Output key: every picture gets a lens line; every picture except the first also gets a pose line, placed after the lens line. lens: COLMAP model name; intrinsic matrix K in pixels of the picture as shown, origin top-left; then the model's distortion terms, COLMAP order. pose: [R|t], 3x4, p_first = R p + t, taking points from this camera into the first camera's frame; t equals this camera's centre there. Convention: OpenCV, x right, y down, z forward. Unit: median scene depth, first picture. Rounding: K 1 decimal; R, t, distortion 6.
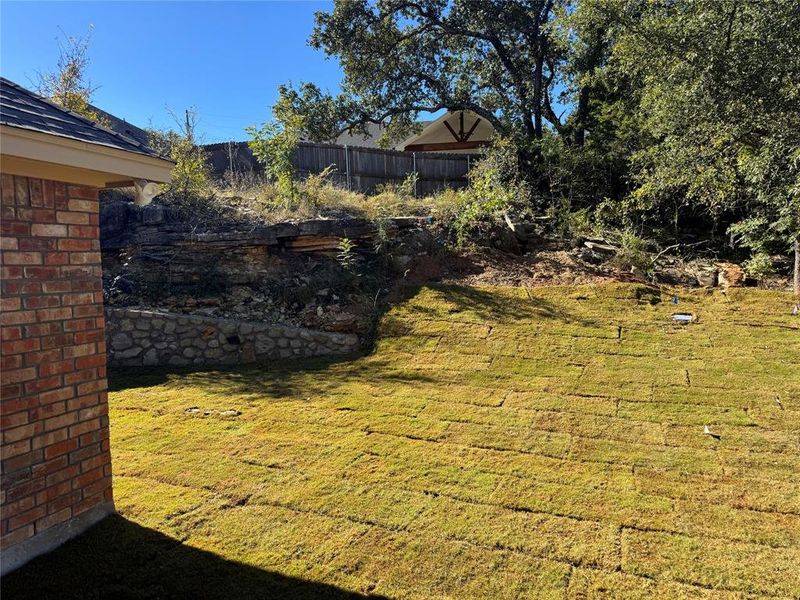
lens RADIAL K [[565.2, 0, 405.5], [0, 565.2, 299.1], [0, 0, 1]] dist [0.027781, -0.030410]
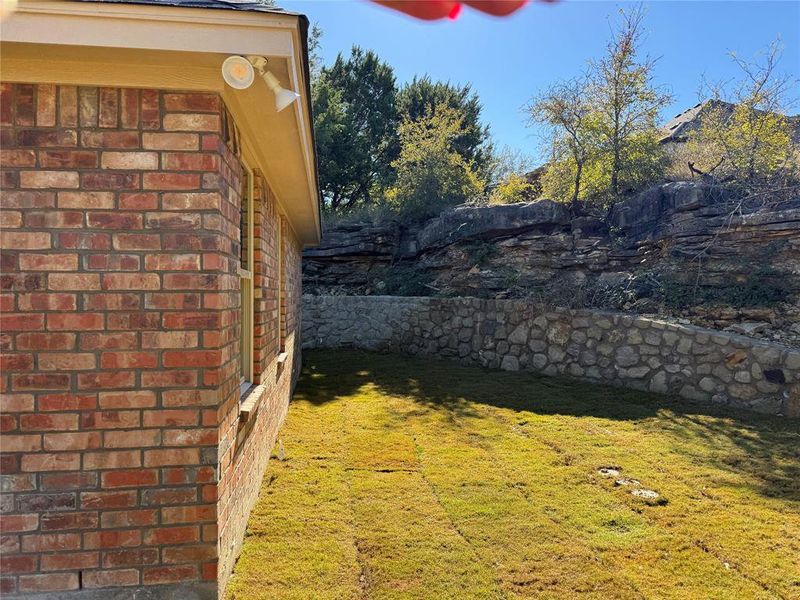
lens RADIAL K [[565.2, 0, 403.5], [0, 565.2, 295.8], [0, 0, 1]] dist [0.027781, -0.030410]
pose [[0.474282, 0.027420, -0.879946, 0.140146], [-0.059188, 0.998247, -0.000795, 0.023273], [0.878381, 0.052459, 0.475073, 0.914346]]
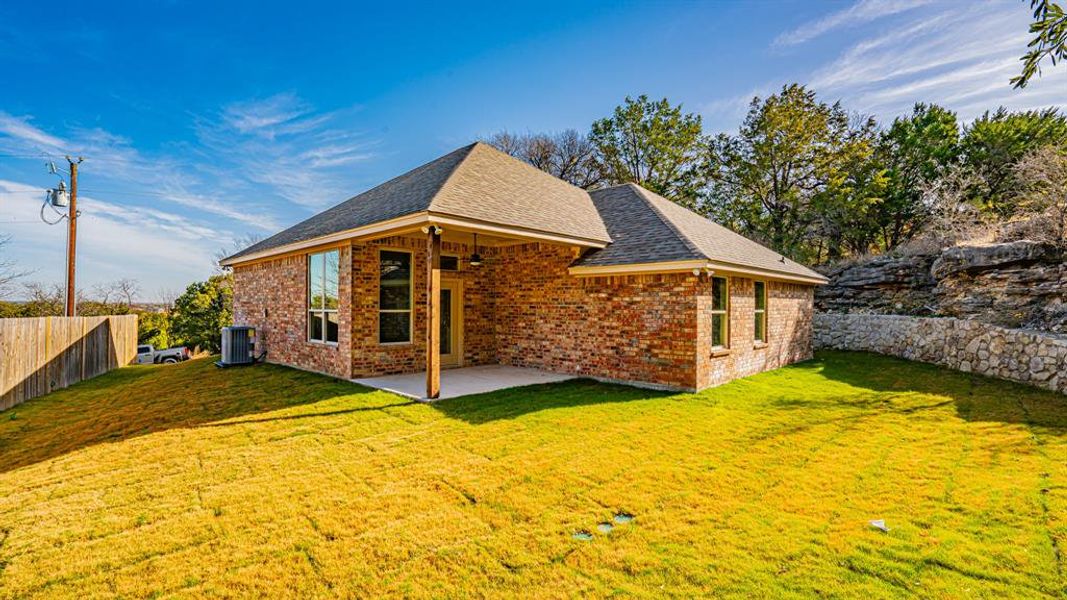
lens RADIAL K [[492.2, 0, 542.6], [0, 492.2, 302.7], [0, 0, 1]] dist [-0.010210, 0.004252]
pose [[-0.366738, 0.019756, -0.930114, 1.975674], [-0.041992, 0.998404, 0.037764, -0.109583], [0.929376, 0.052907, -0.365323, 1.211143]]
